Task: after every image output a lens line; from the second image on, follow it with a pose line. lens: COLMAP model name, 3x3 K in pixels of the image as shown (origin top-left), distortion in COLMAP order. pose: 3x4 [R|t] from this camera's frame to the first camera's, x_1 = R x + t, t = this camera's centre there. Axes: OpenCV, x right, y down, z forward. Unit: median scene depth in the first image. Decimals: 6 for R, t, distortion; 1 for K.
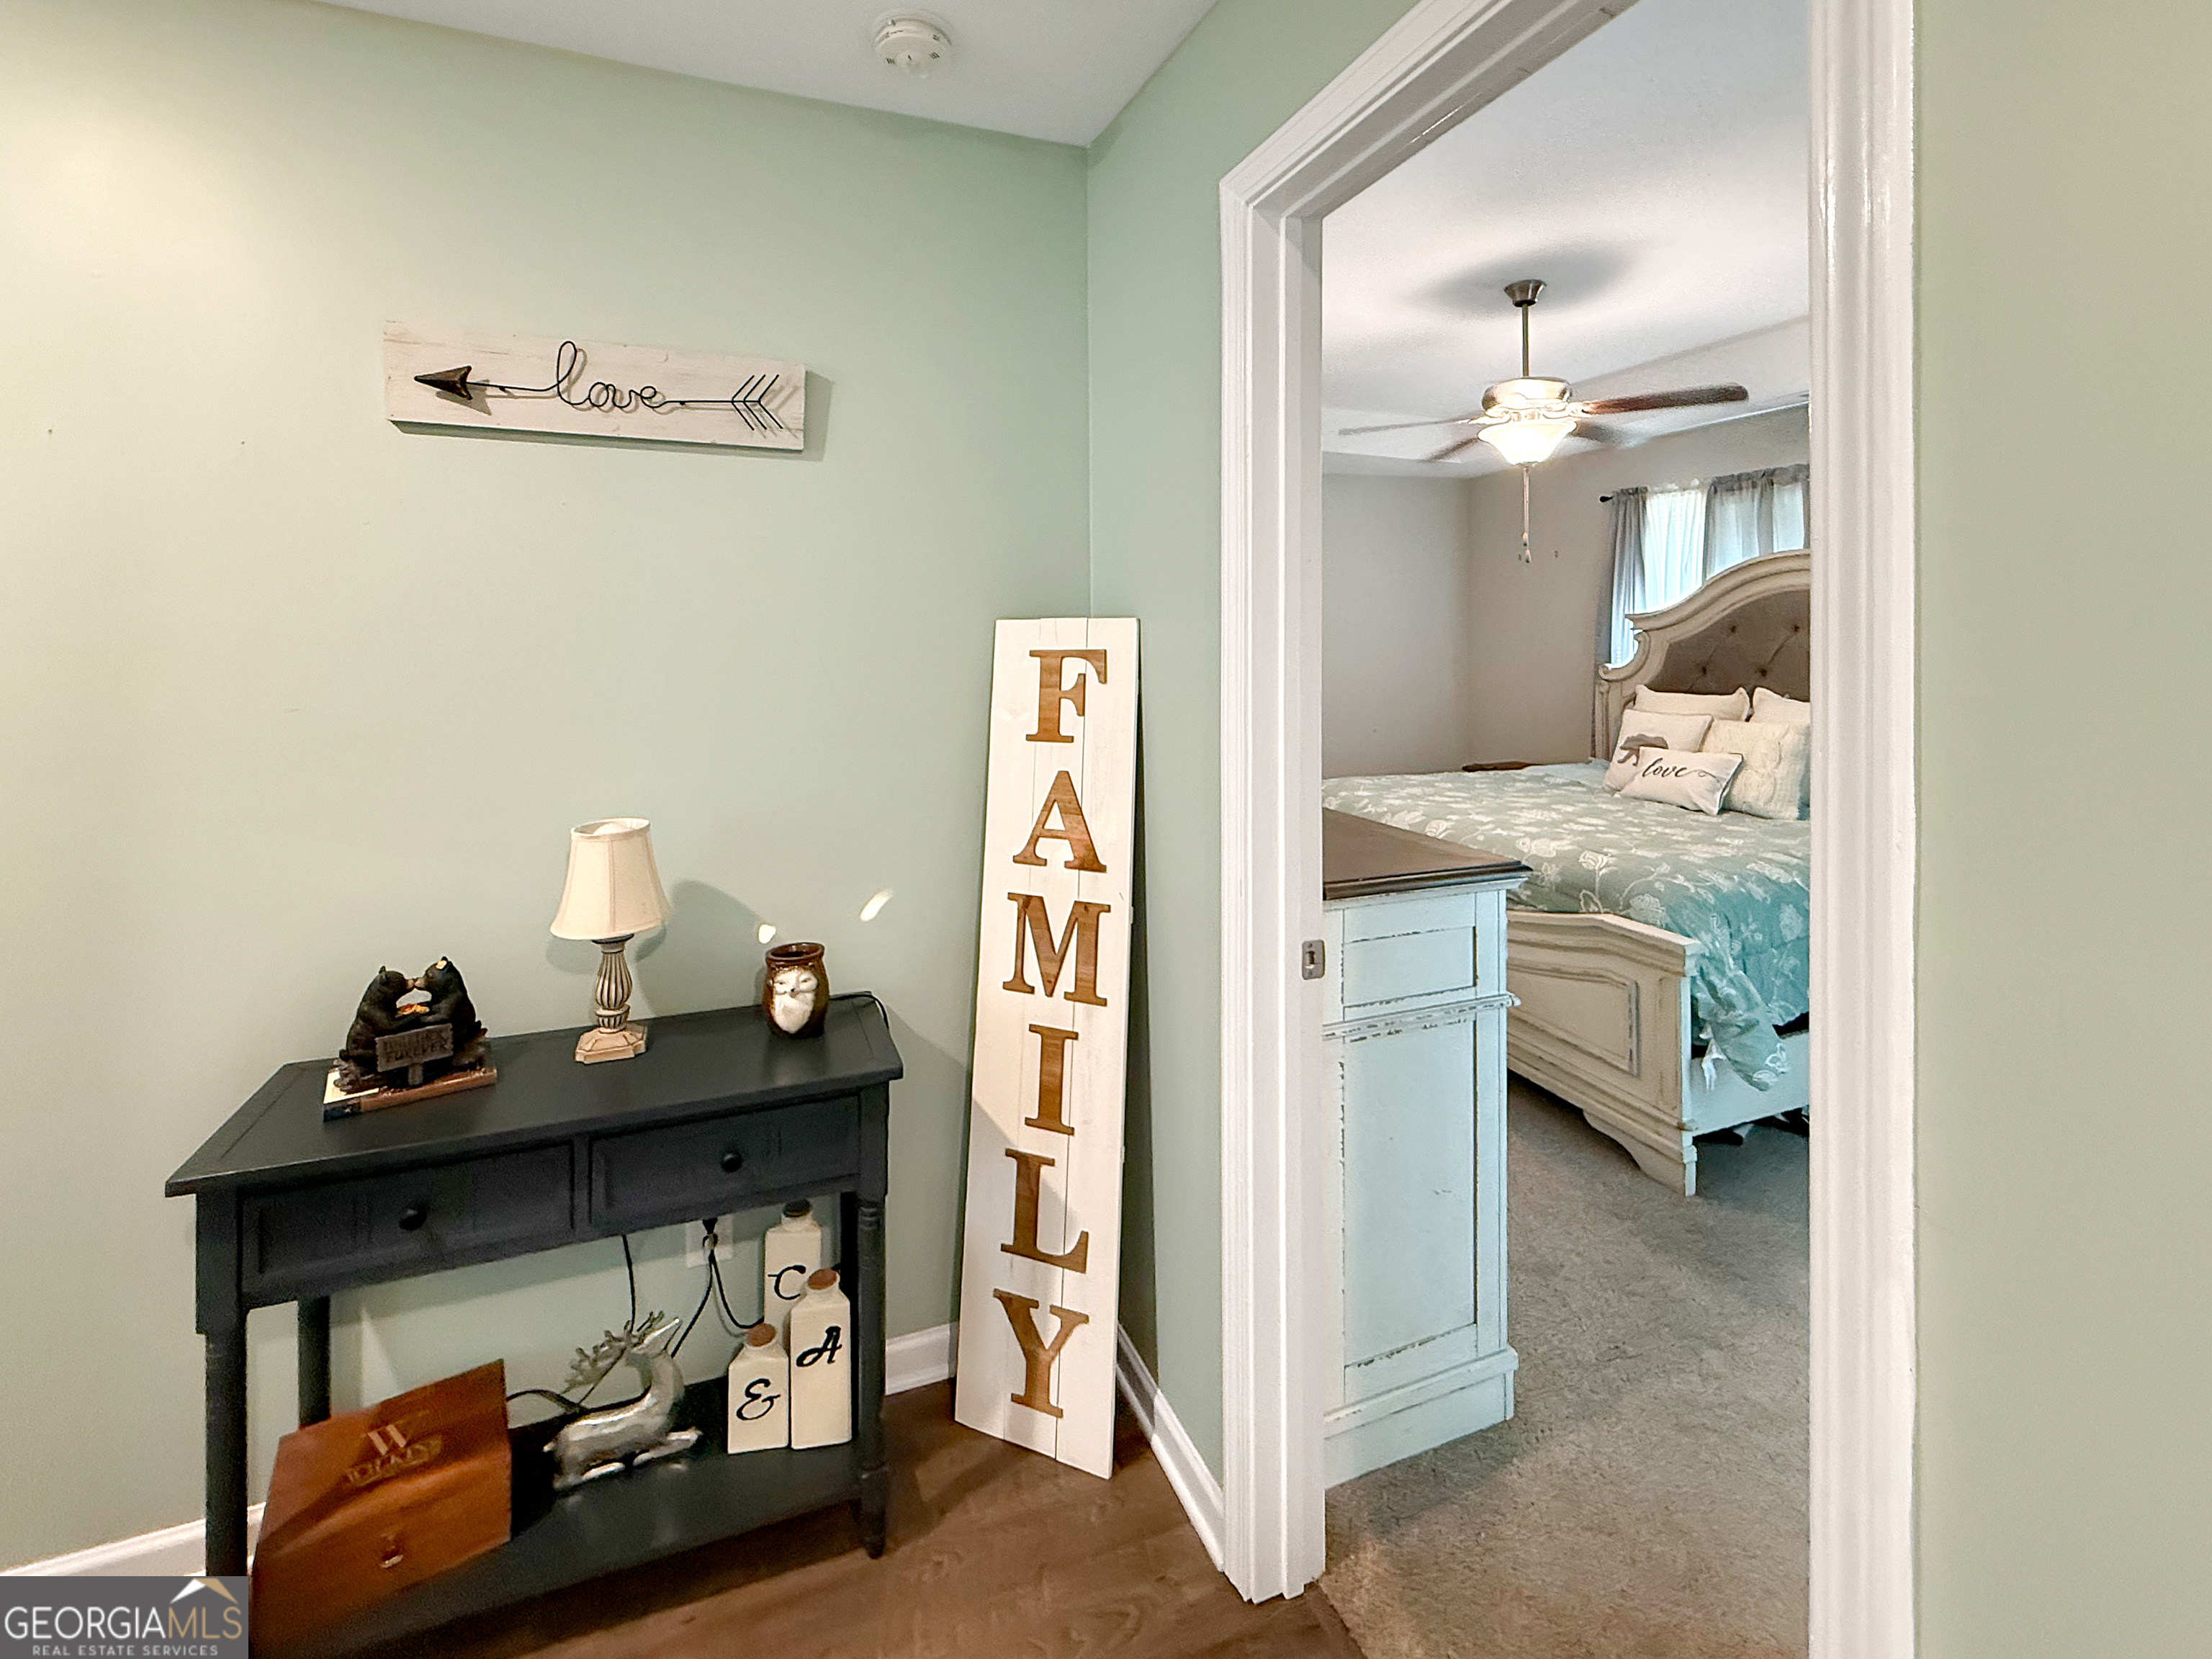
lens RADIAL K [[932.0, 0, 1105.2], [0, 932.0, 643.6], [0, 0, 1]] dist [0.007765, 0.000112]
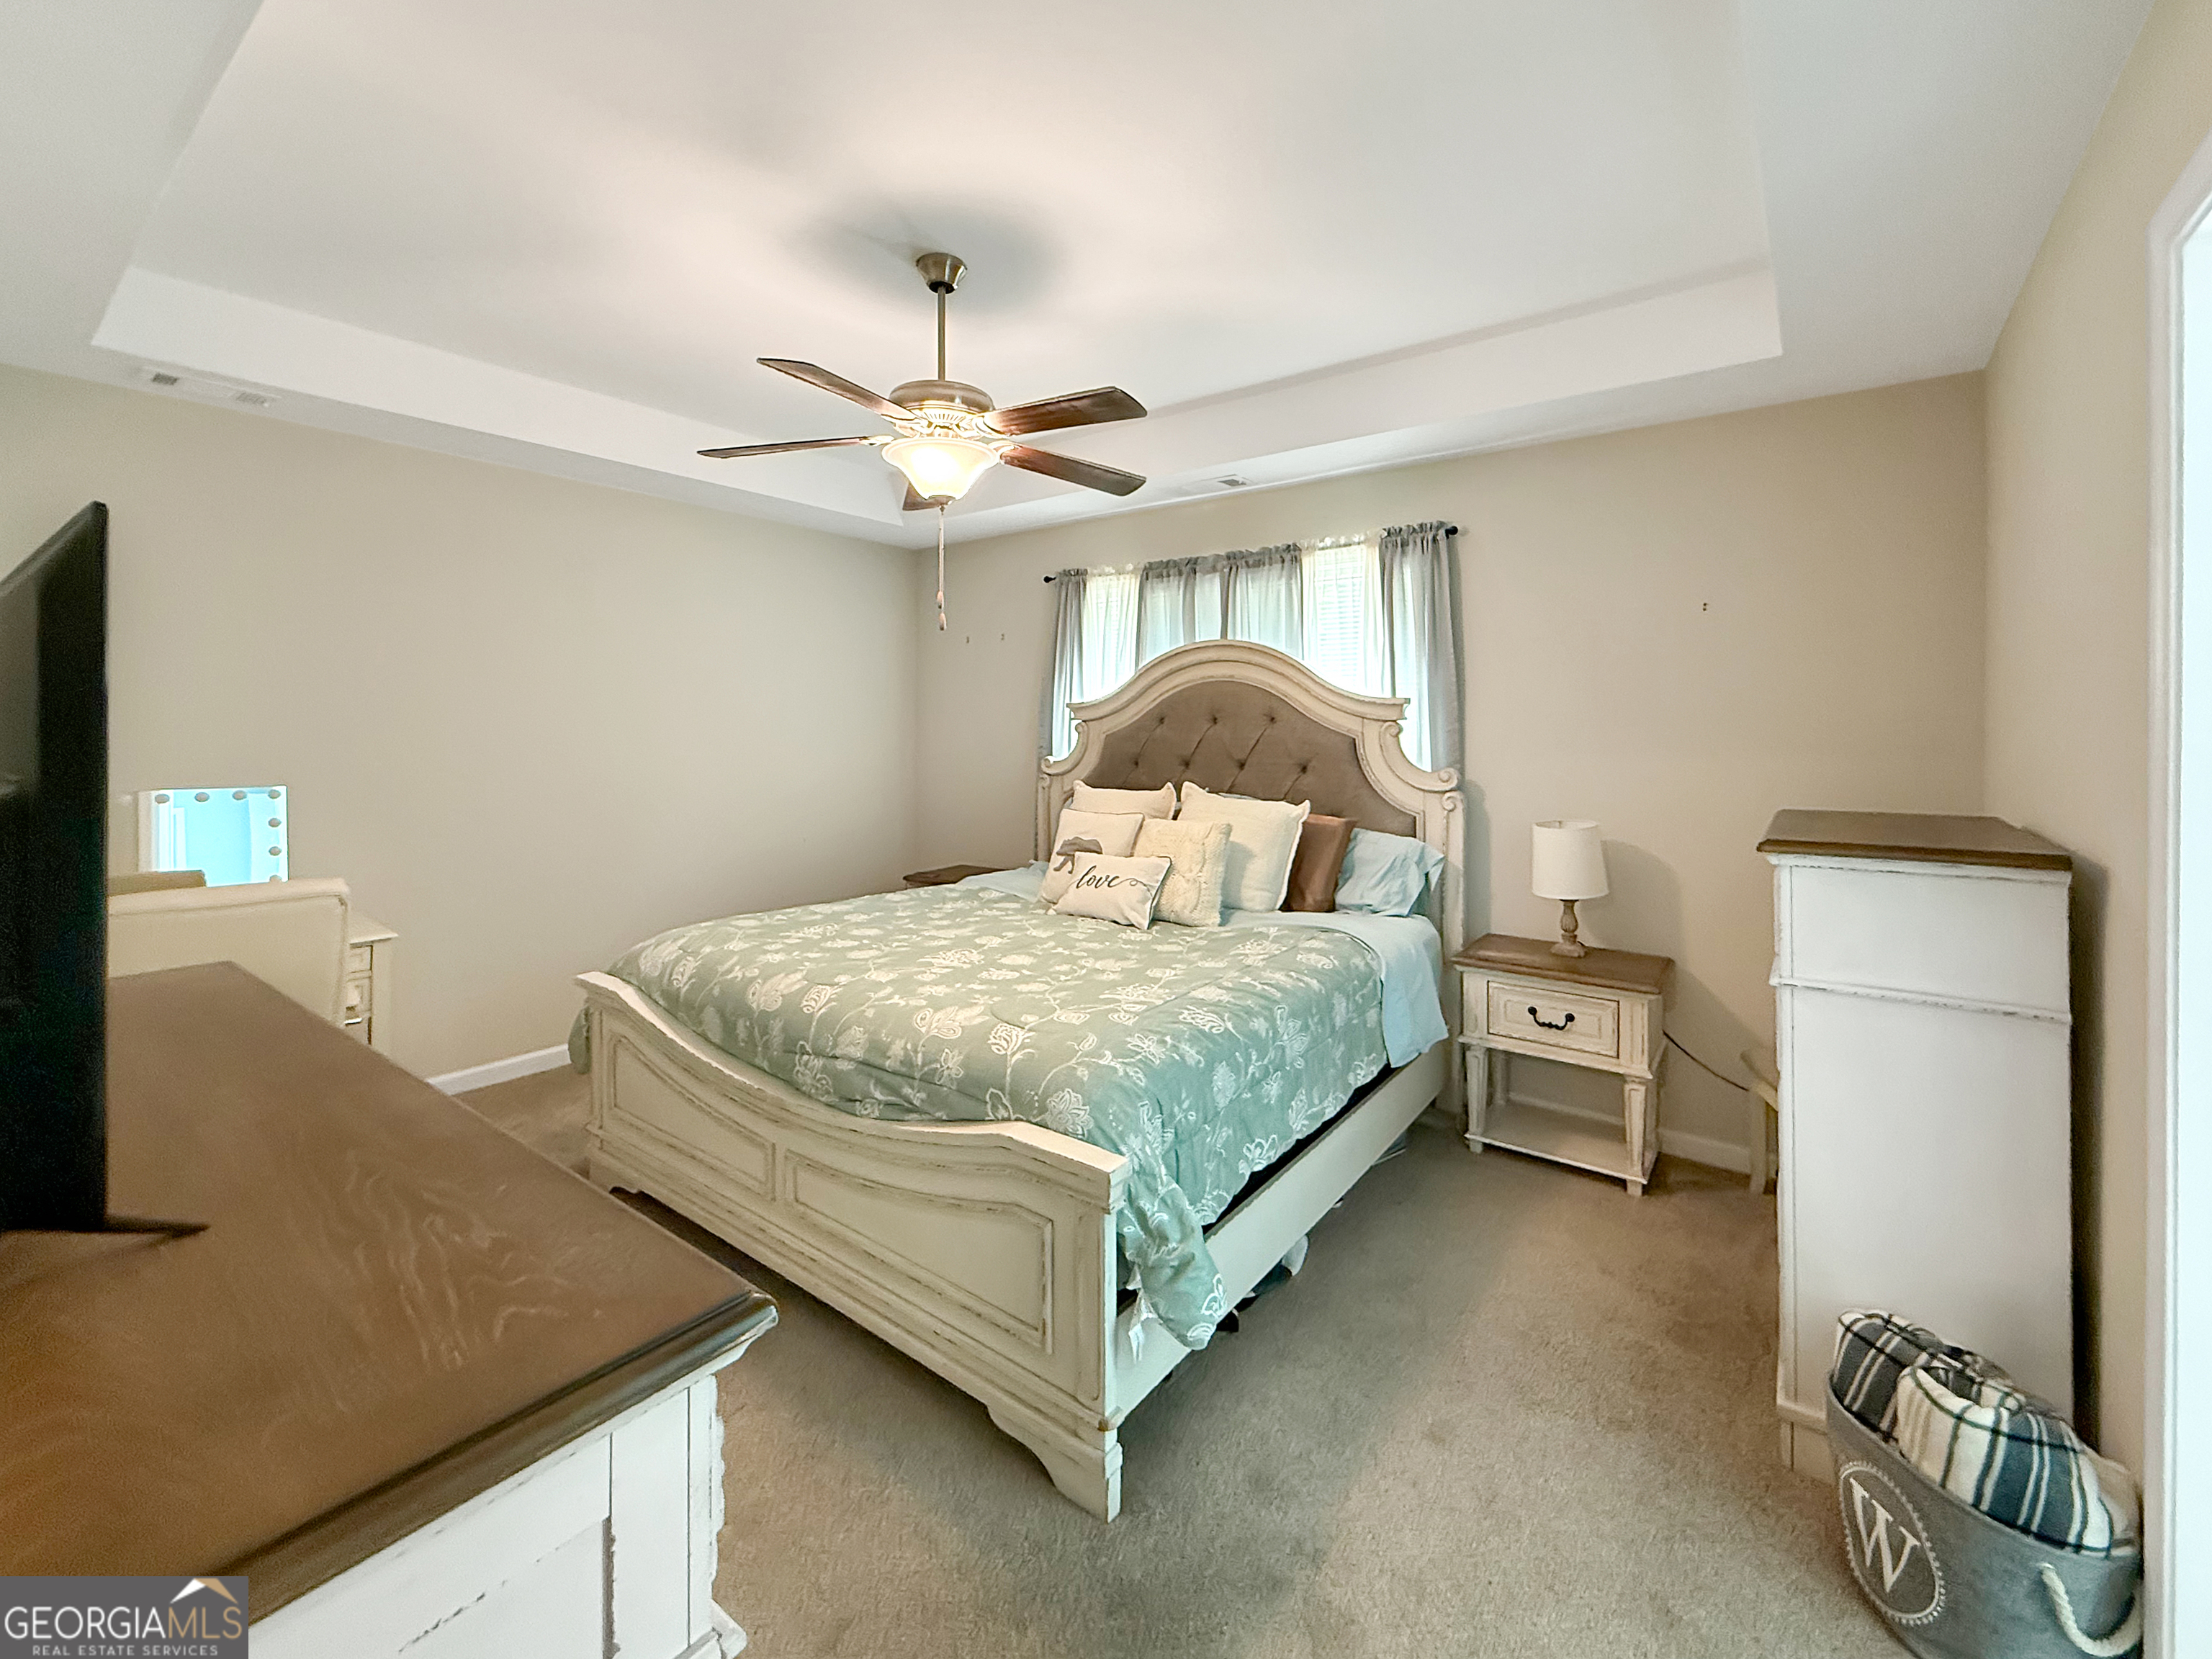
lens RADIAL K [[884.9, 0, 1086.9], [0, 884.9, 828.6], [0, 0, 1]] dist [0.004187, 0.000133]
pose [[0.870741, -0.052603, 0.488920, 0.189262], [-0.000411, 0.994184, 0.107697, -0.003022], [-0.491741, -0.093977, 0.865655, 0.295322]]
